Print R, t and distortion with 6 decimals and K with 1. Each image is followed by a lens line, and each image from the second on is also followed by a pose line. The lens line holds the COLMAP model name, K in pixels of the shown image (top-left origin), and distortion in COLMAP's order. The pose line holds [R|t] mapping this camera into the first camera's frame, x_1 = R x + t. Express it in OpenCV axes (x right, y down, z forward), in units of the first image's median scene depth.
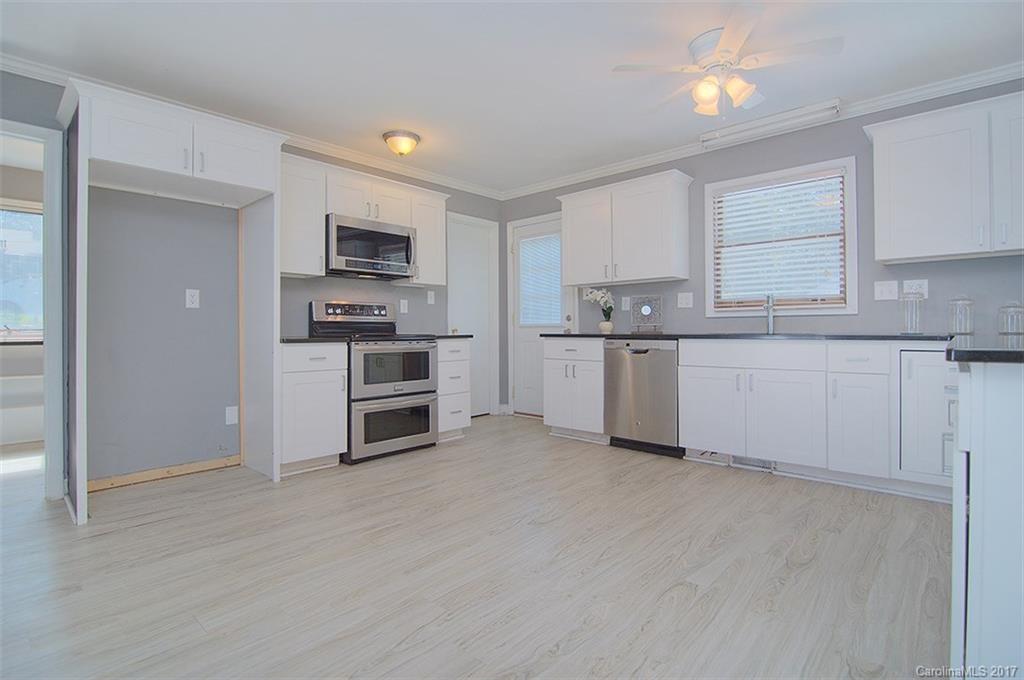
lens RADIAL K [[500.5, 0, 512.2], [0, 500.5, 331.7], [0, 0, 1]] dist [-0.003548, -0.011979]
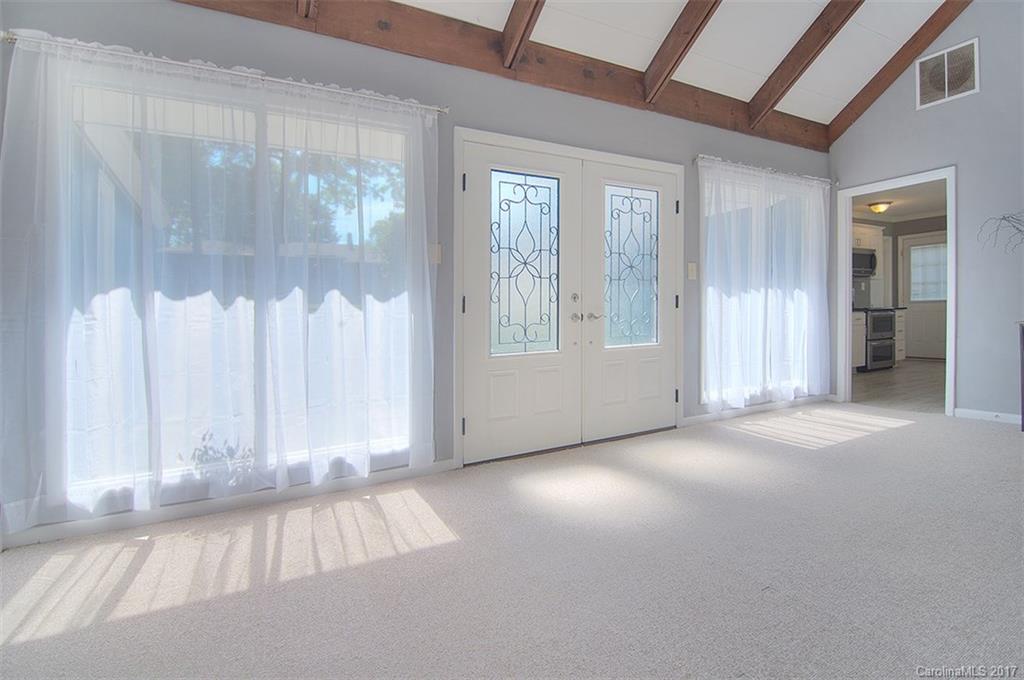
lens RADIAL K [[501.6, 0, 512.7], [0, 501.6, 313.9], [0, 0, 1]] dist [0.013946, -0.031095]
pose [[0.946261, -0.019353, -0.322825, -0.991568], [0.019684, 0.999804, -0.002240, 0.007685], [0.322805, -0.004235, 0.946456, -1.334701]]
